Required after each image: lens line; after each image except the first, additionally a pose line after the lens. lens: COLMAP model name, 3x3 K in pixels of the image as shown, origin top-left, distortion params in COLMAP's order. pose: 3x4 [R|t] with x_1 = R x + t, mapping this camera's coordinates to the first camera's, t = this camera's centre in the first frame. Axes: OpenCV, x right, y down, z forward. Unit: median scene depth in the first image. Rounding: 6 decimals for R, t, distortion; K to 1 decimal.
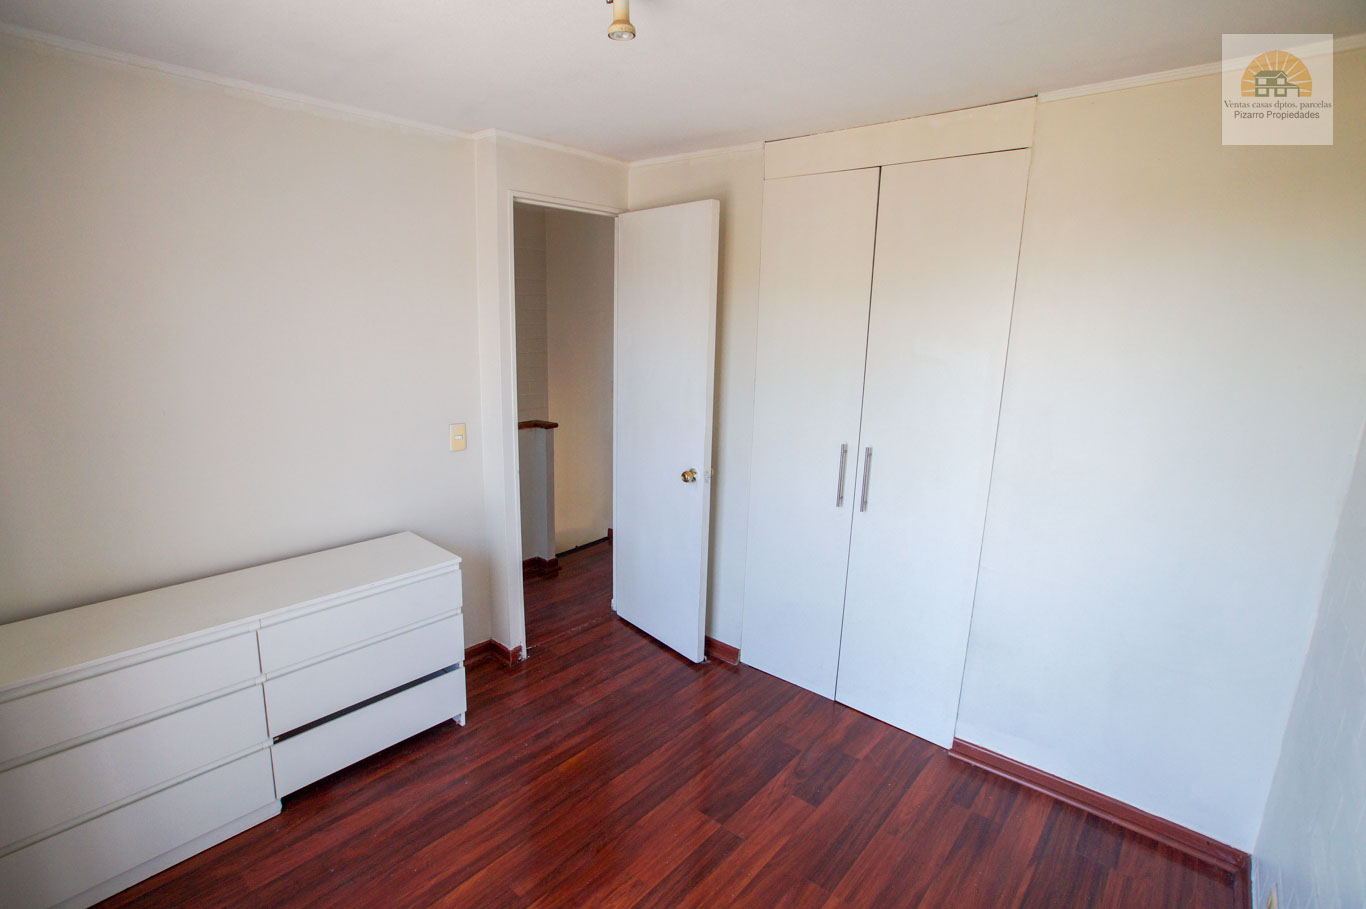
lens RADIAL K [[657.3, 0, 678.1], [0, 657.3, 449.3], [0, 0, 1]] dist [-0.035662, 0.001526]
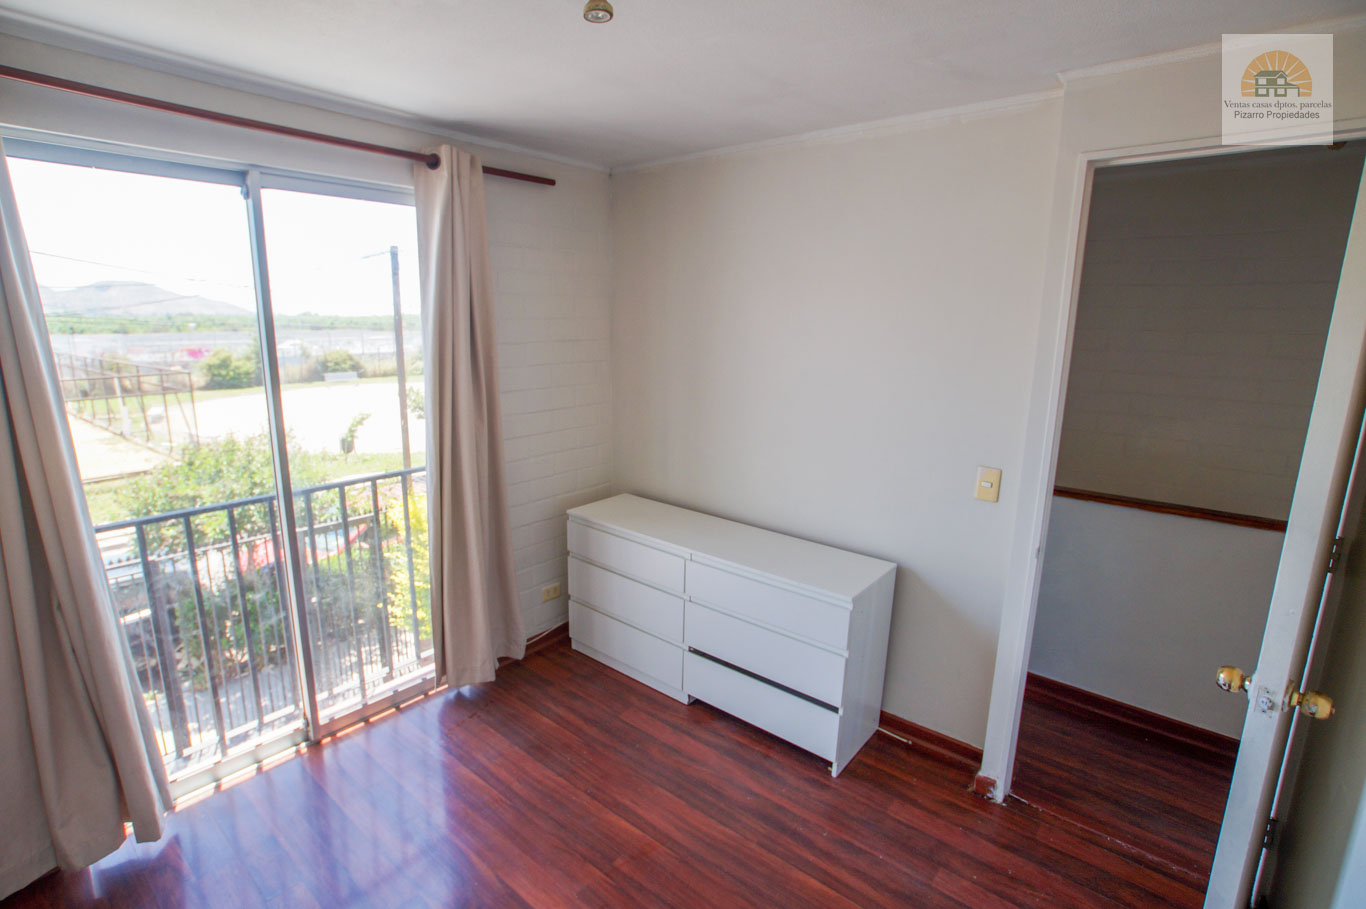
lens RADIAL K [[657.3, 0, 672.1], [0, 657.3, 466.8], [0, 0, 1]] dist [-0.035662, 0.001526]
pose [[0.017127, 0.181057, -0.983323, 0.546802], [-0.228882, 0.958063, 0.172420, -0.109853], [0.973304, 0.222112, 0.057850, 0.711524]]
